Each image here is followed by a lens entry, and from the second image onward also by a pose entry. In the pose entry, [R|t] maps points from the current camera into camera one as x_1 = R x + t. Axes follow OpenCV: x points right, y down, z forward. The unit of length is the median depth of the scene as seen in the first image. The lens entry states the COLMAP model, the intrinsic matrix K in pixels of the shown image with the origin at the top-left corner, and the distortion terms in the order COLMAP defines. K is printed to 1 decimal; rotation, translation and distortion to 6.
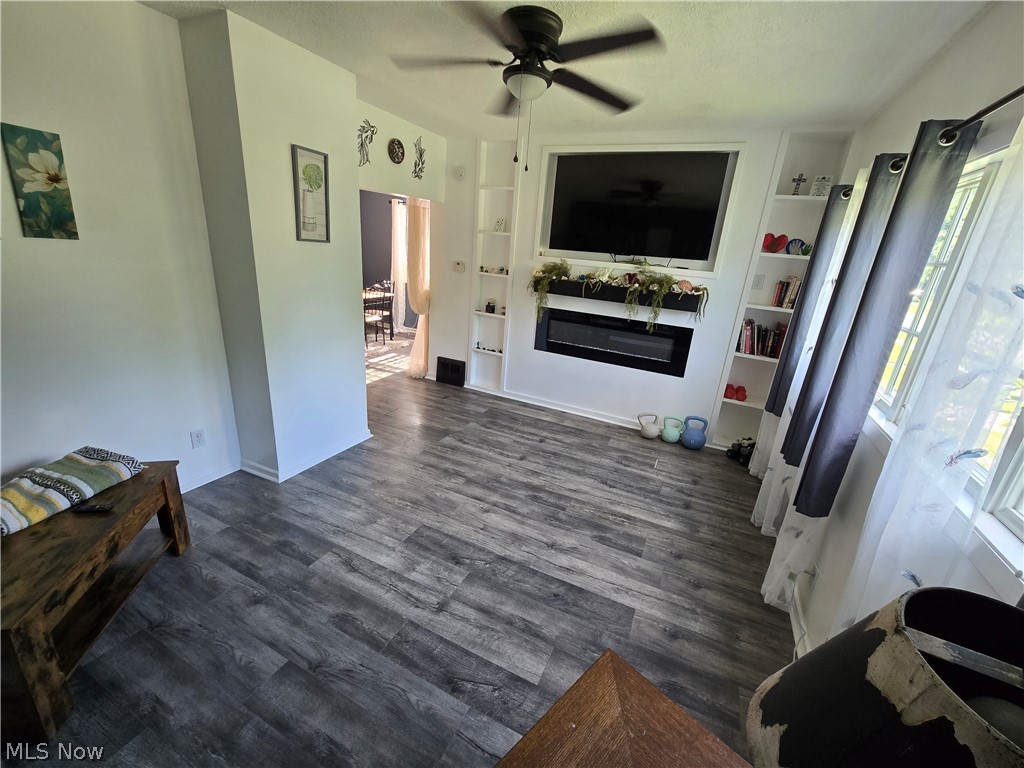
lens RADIAL K [[417.4, 0, 511.1], [0, 417.4, 384.3], [0, 0, 1]] dist [-0.004090, 0.000416]
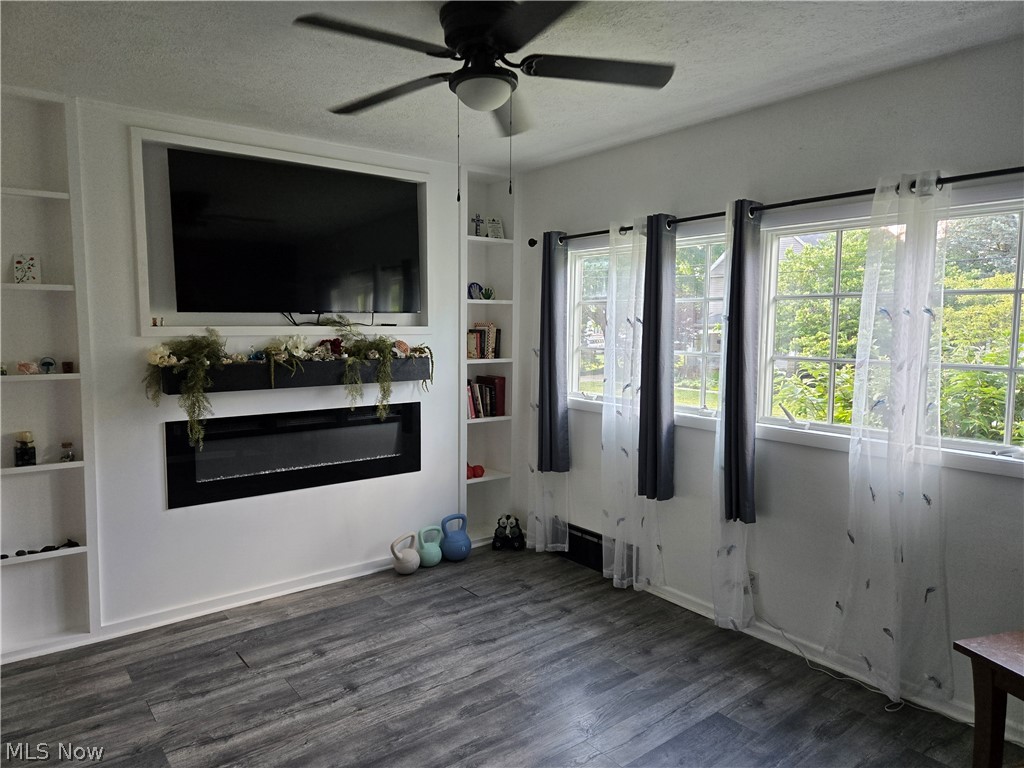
lens RADIAL K [[686.4, 0, 510.3], [0, 686.4, 383.3], [0, 0, 1]] dist [0.041307, -0.005868]
pose [[0.446158, -0.156630, 0.881142, -0.551911], [0.317482, 0.948232, 0.007802, -0.122692], [-0.836749, 0.276265, 0.472788, 0.281169]]
